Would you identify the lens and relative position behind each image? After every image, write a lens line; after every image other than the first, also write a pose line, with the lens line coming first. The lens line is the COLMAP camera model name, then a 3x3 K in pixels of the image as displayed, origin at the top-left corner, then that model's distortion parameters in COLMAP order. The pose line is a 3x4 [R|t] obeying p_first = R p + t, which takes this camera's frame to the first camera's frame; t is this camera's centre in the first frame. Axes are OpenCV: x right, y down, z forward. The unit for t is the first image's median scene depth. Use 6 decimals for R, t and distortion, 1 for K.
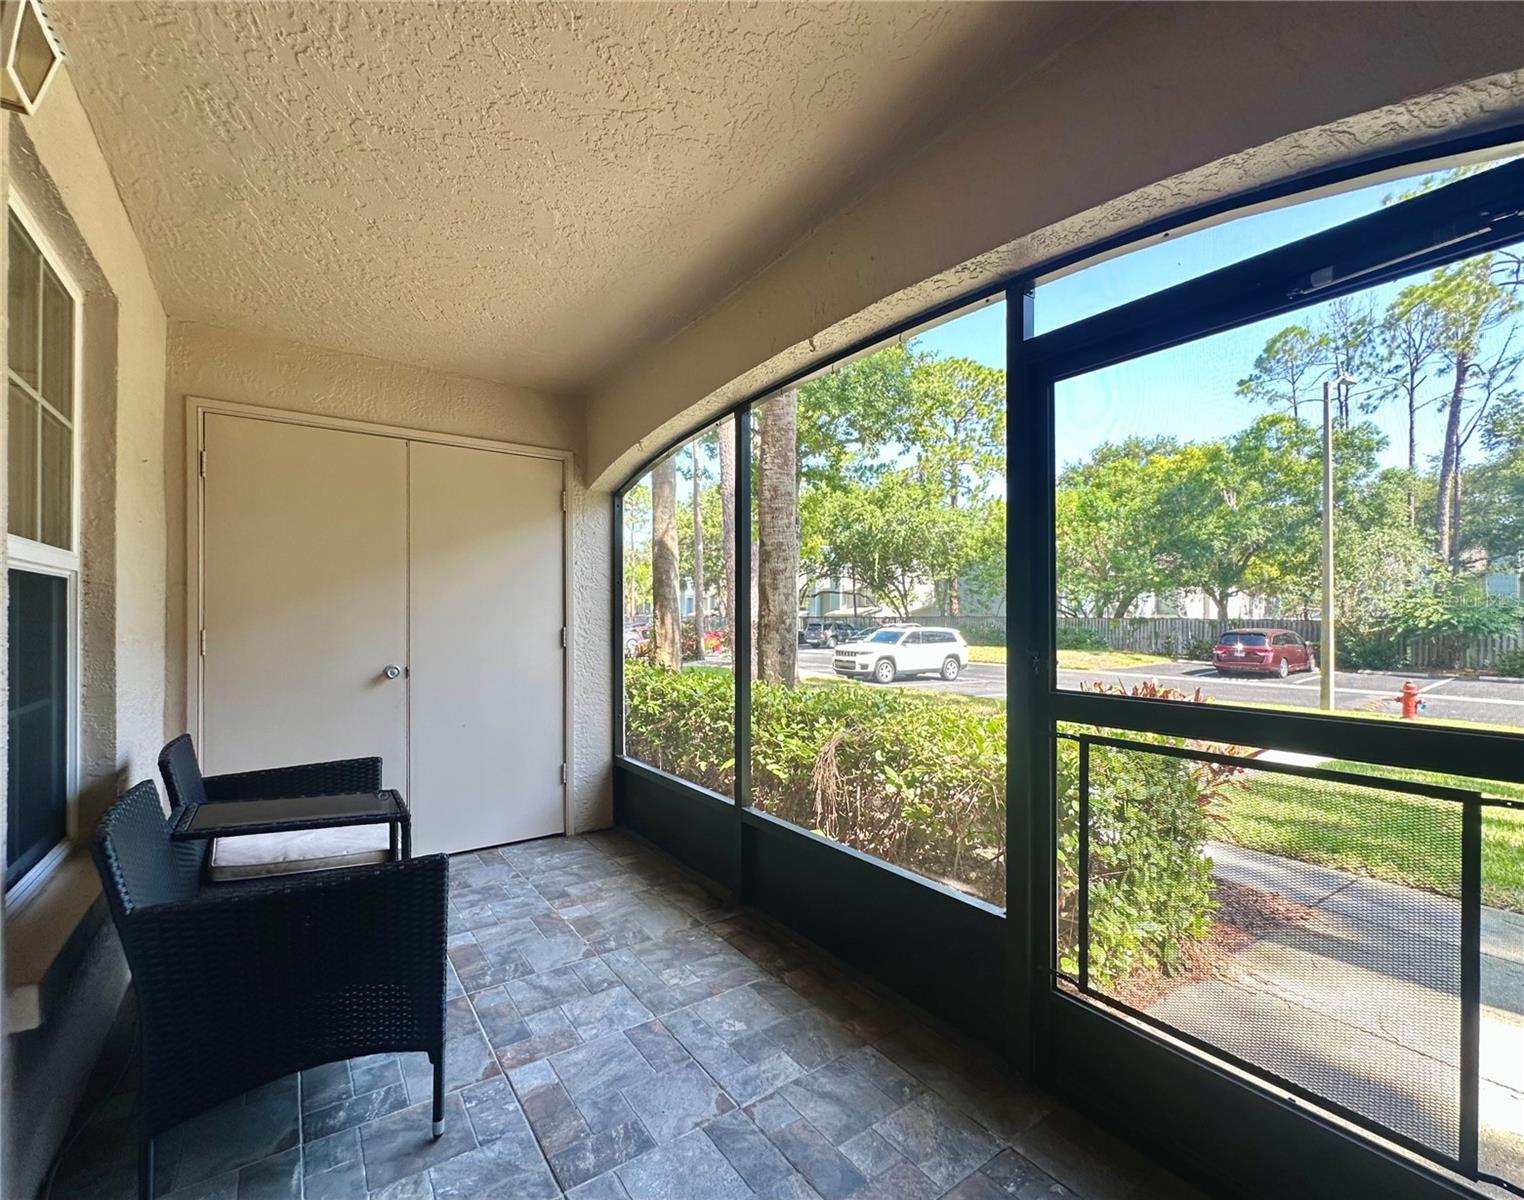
lens RADIAL K [[697.0, 0, 757.5], [0, 697.0, 612.5], [0, 0, 1]] dist [0.001322, 0.000053]
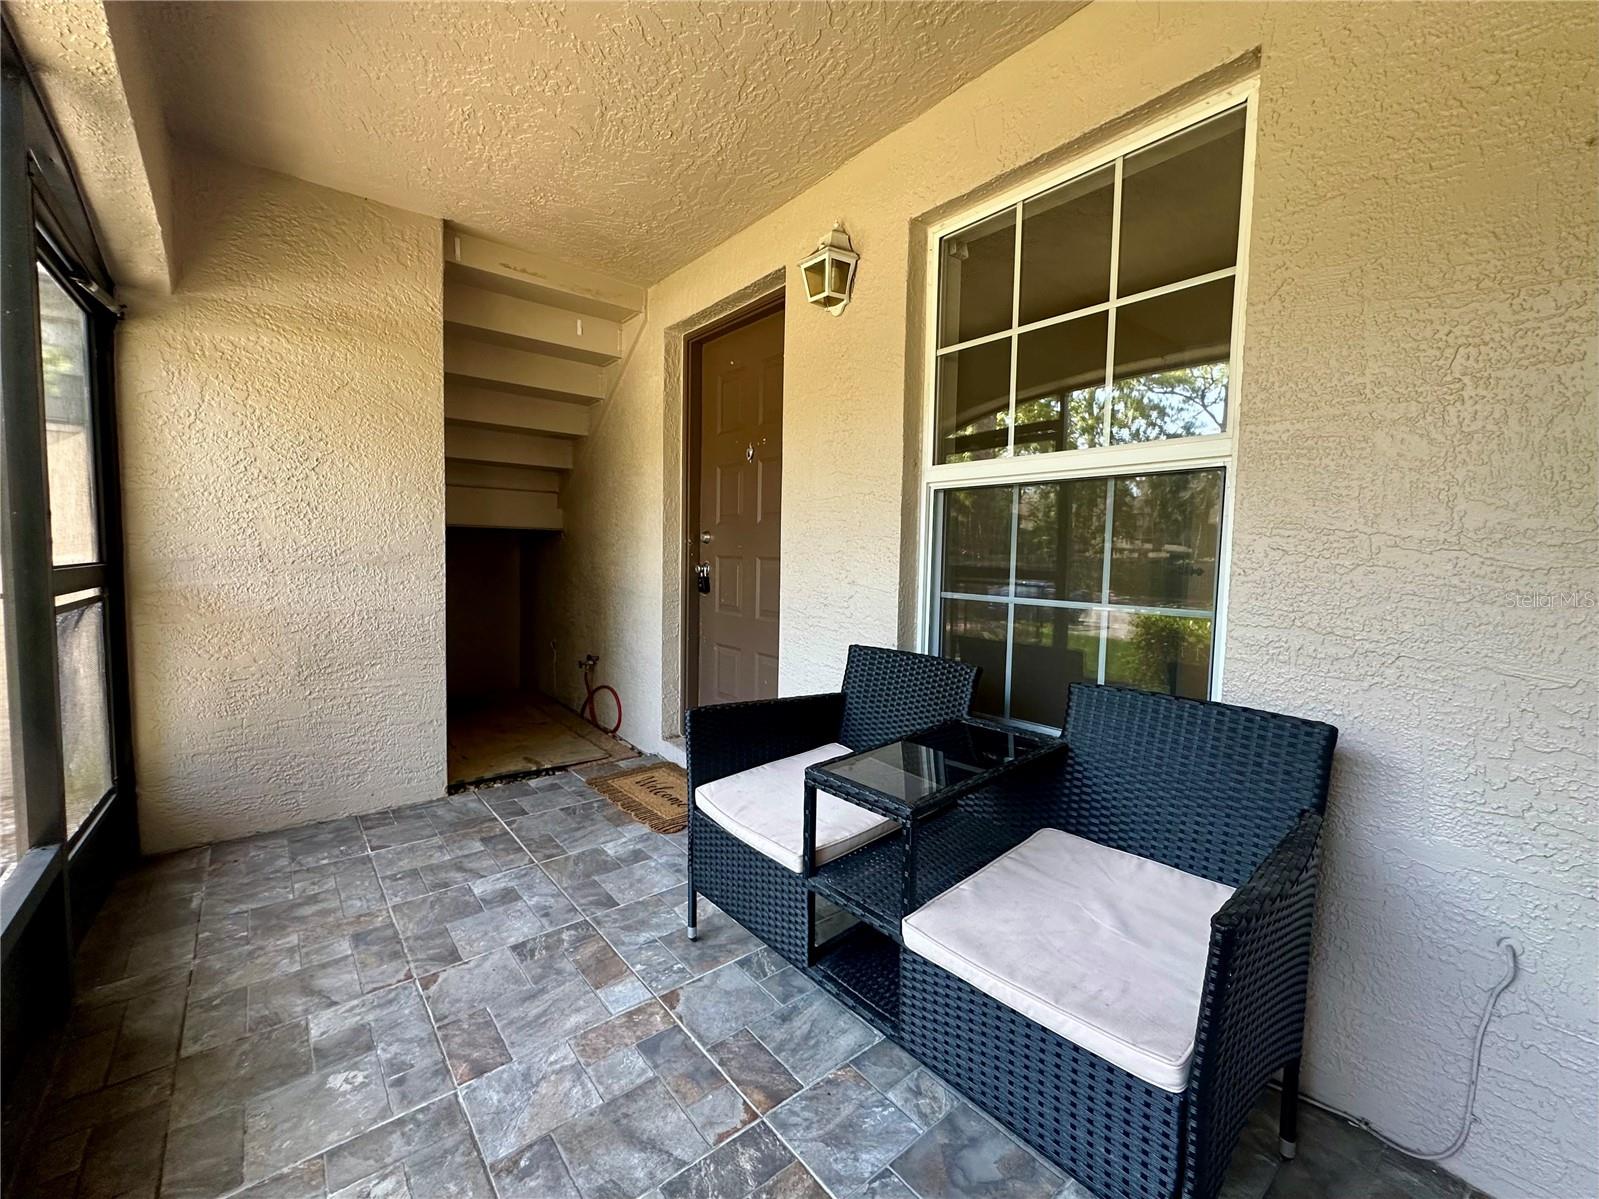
lens RADIAL K [[649.4, 0, 806.0], [0, 649.4, 603.3], [0, 0, 1]] dist [-0.004465, -0.001228]
pose [[-0.995920, -0.016107, -0.088796, -0.483115], [-0.021609, 0.997882, 0.061360, 0.079023], [0.087620, 0.063029, -0.994158, 1.870221]]
